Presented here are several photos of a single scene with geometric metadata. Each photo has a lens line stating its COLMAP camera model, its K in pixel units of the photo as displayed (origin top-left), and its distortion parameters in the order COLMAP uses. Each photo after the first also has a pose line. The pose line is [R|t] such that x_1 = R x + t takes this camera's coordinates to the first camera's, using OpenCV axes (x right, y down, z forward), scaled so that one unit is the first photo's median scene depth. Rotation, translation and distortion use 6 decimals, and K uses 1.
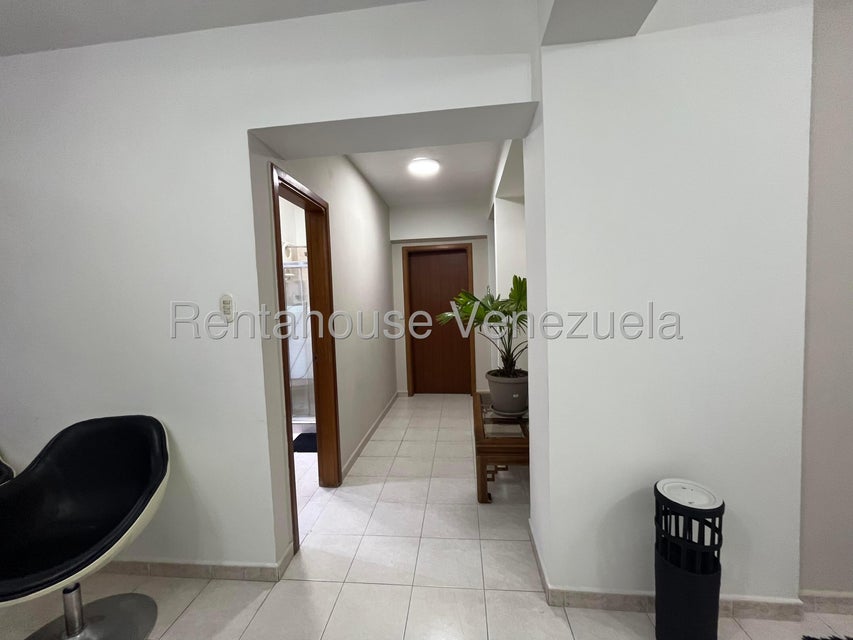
lens RADIAL K [[345.7, 0, 425.9], [0, 345.7, 320.6], [0, 0, 1]] dist [-0.005501, 0.000095]
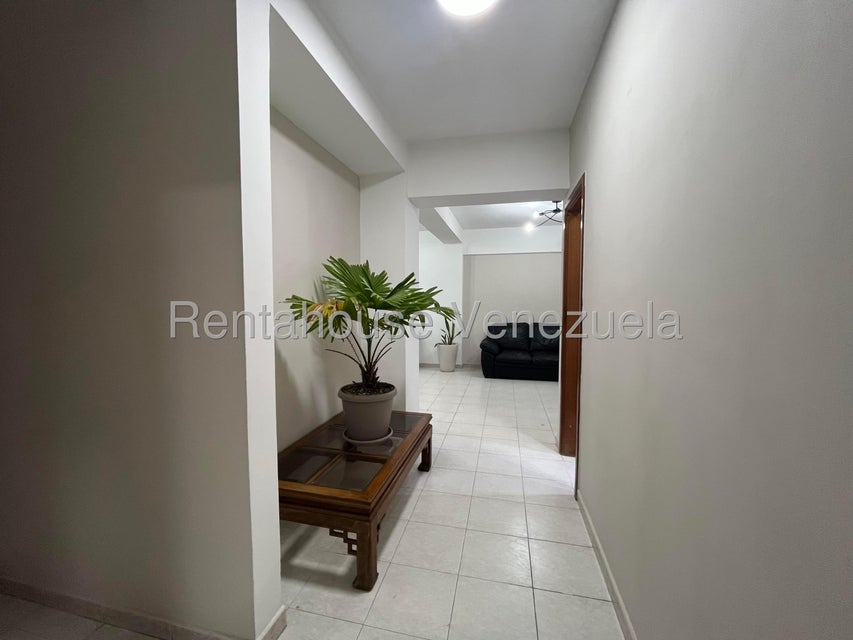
lens RADIAL K [[345.7, 0, 424.4], [0, 345.7, 316.8], [0, 0, 1]] dist [-0.005501, 0.000095]
pose [[-0.991519, 0.039012, 0.123970, 0.007240], [0.051128, 0.994057, 0.096105, -0.089081], [-0.119484, 0.101628, -0.987621, 1.885089]]
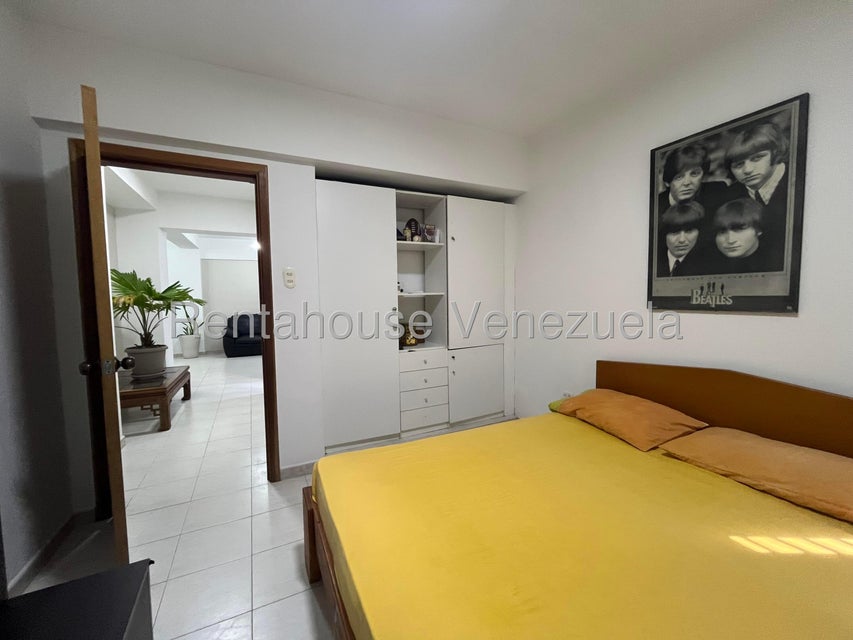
lens RADIAL K [[345.7, 0, 421.9], [0, 345.7, 317.1], [0, 0, 1]] dist [-0.005501, 0.000095]
pose [[-0.842469, 0.092145, -0.530807, 0.041471], [0.025169, 0.990921, 0.132071, -0.128660], [0.538157, 0.097906, -0.837139, 2.929421]]
